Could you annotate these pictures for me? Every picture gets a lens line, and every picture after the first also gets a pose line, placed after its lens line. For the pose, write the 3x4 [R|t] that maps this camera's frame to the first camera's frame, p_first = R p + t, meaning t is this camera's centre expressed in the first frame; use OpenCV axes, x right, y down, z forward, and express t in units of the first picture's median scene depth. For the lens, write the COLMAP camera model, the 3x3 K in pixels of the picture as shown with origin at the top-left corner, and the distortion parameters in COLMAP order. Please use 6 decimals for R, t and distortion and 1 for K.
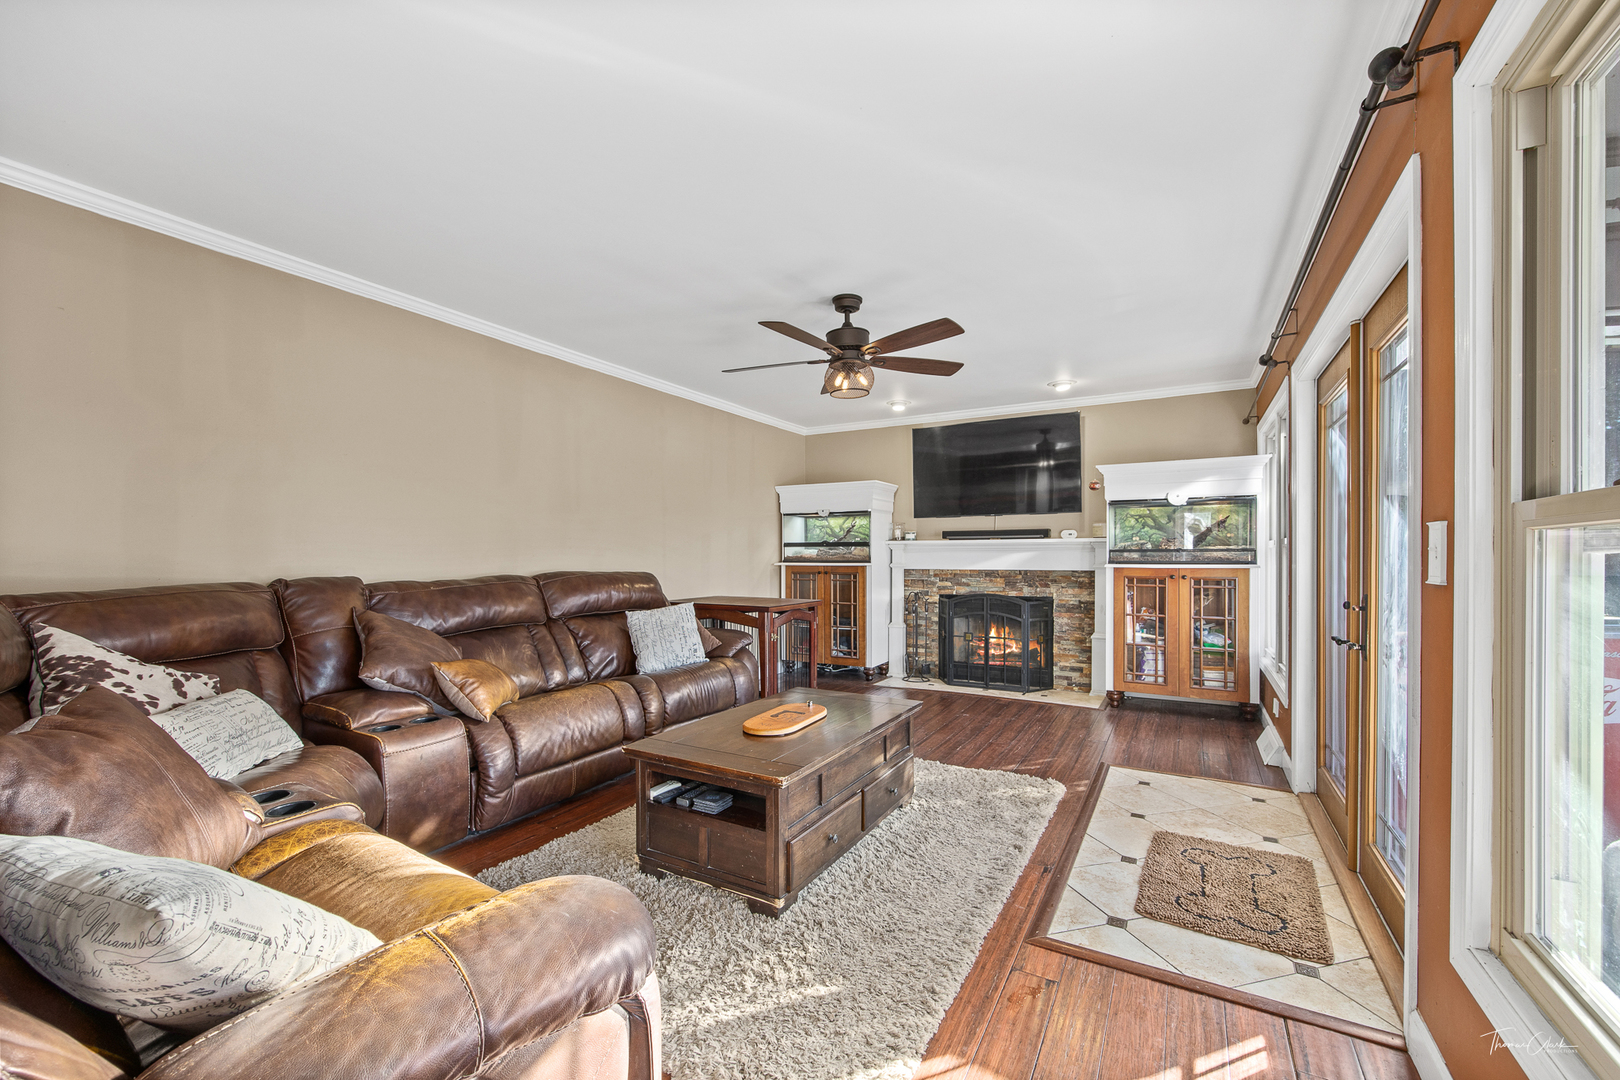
lens RADIAL K [[648.7, 0, 809.4], [0, 648.7, 556.6], [0, 0, 1]] dist [-0.004980, 0.000120]
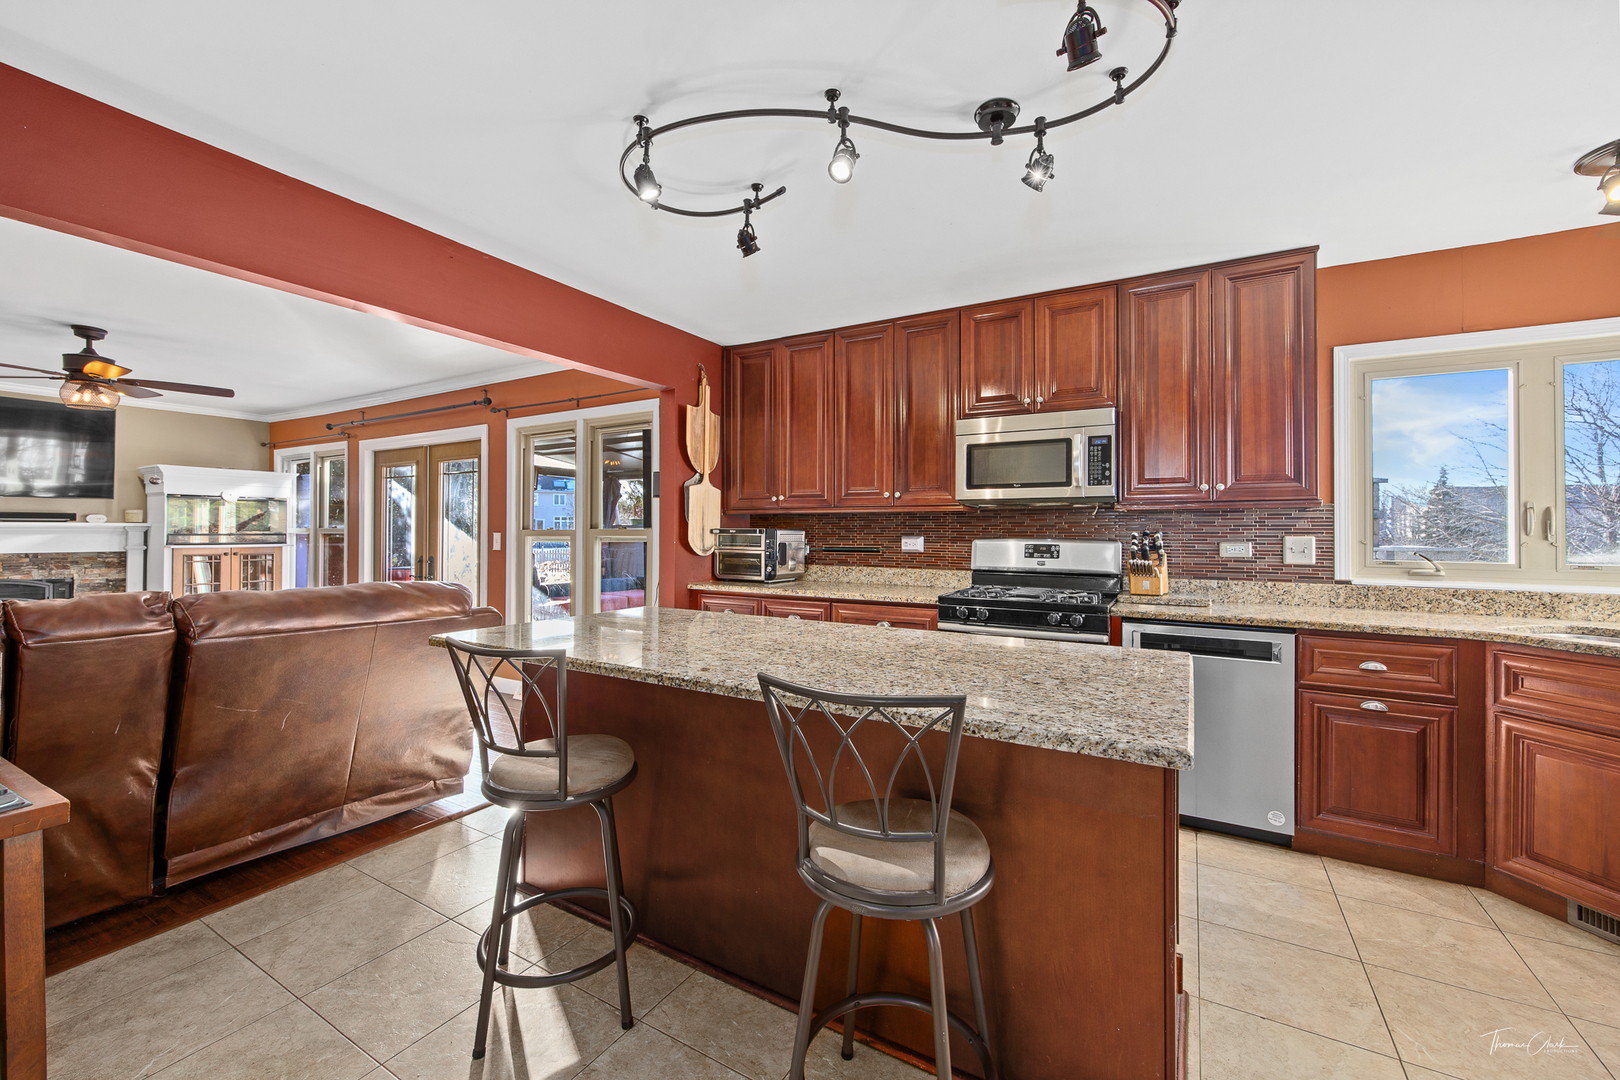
lens RADIAL K [[657.7, 0, 809.3], [0, 657.7, 530.1], [0, 0, 1]] dist [-0.000898, 0.000129]
pose [[0.010209, 0.003193, 0.999943, -0.852222], [-0.004250, 0.999986, -0.003150, -0.020932], [-0.999939, -0.004218, 0.010223, -0.253196]]
